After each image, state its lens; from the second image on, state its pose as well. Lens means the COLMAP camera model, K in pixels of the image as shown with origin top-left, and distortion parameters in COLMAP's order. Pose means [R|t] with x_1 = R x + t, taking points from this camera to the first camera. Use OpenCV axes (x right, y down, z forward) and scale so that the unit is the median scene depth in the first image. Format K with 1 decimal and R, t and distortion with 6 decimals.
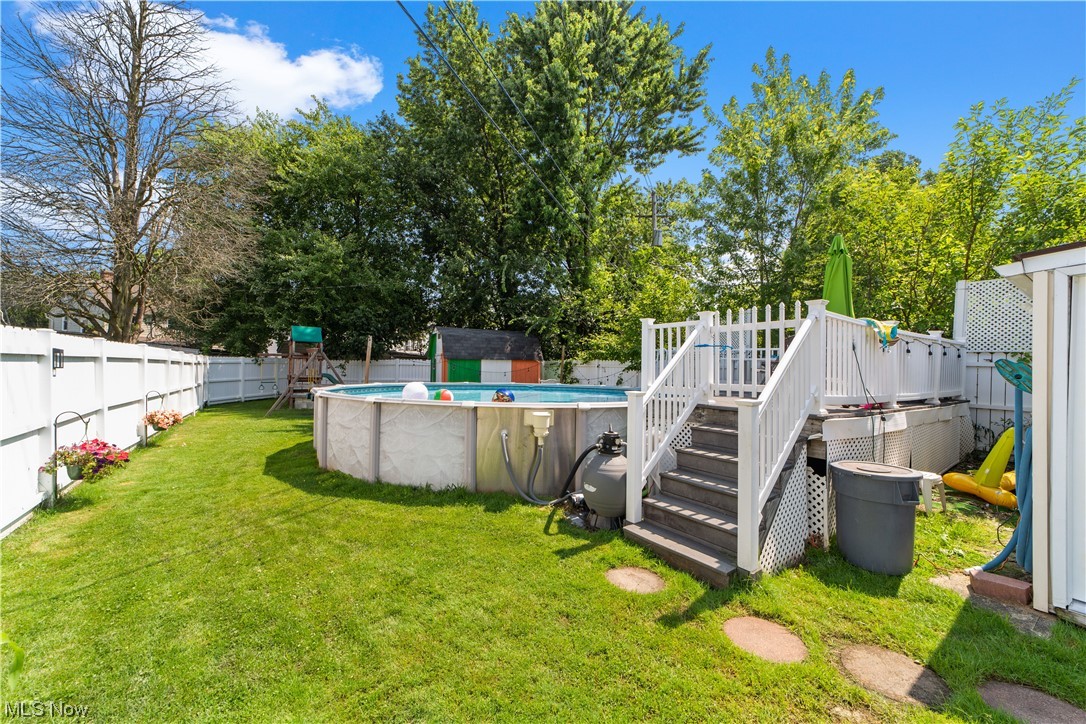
lens RADIAL K [[421.6, 0, 547.7], [0, 421.6, 366.6], [0, 0, 1]] dist [0.003658, 0.000335]
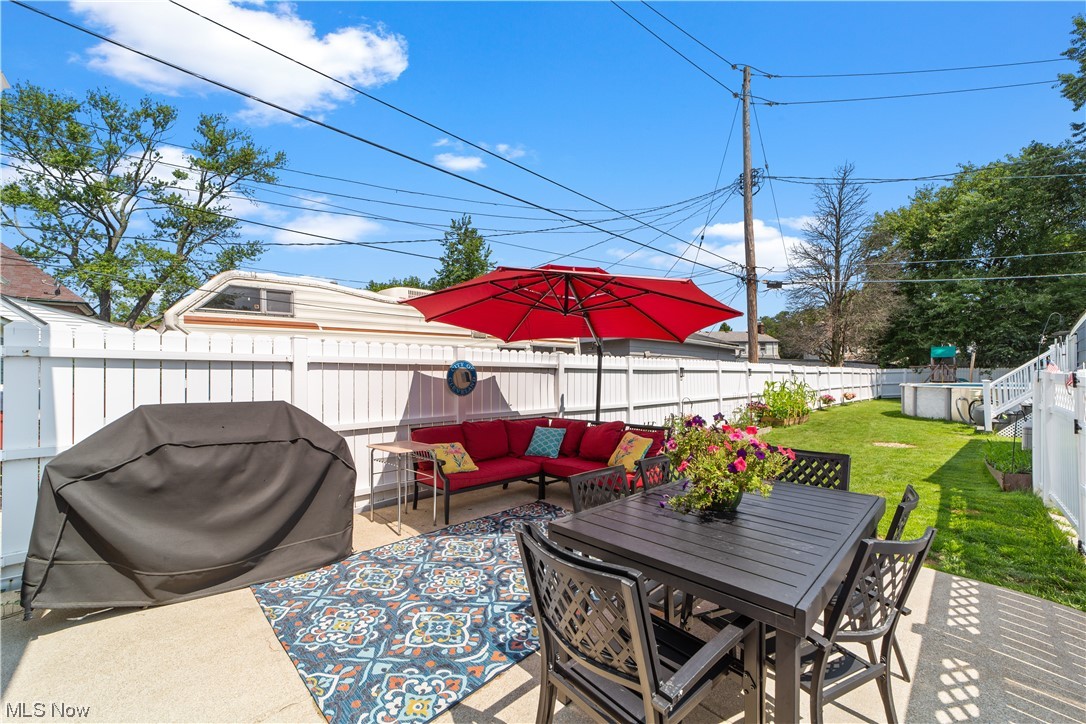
lens RADIAL K [[421.6, 0, 542.6], [0, 421.6, 370.7], [0, 0, 1]] dist [0.003658, 0.000335]
pose [[0.162170, -0.032245, -0.986236, 0.678678], [0.018169, 0.999394, -0.029688, 0.007997], [0.986596, -0.013104, 0.162658, -0.644274]]
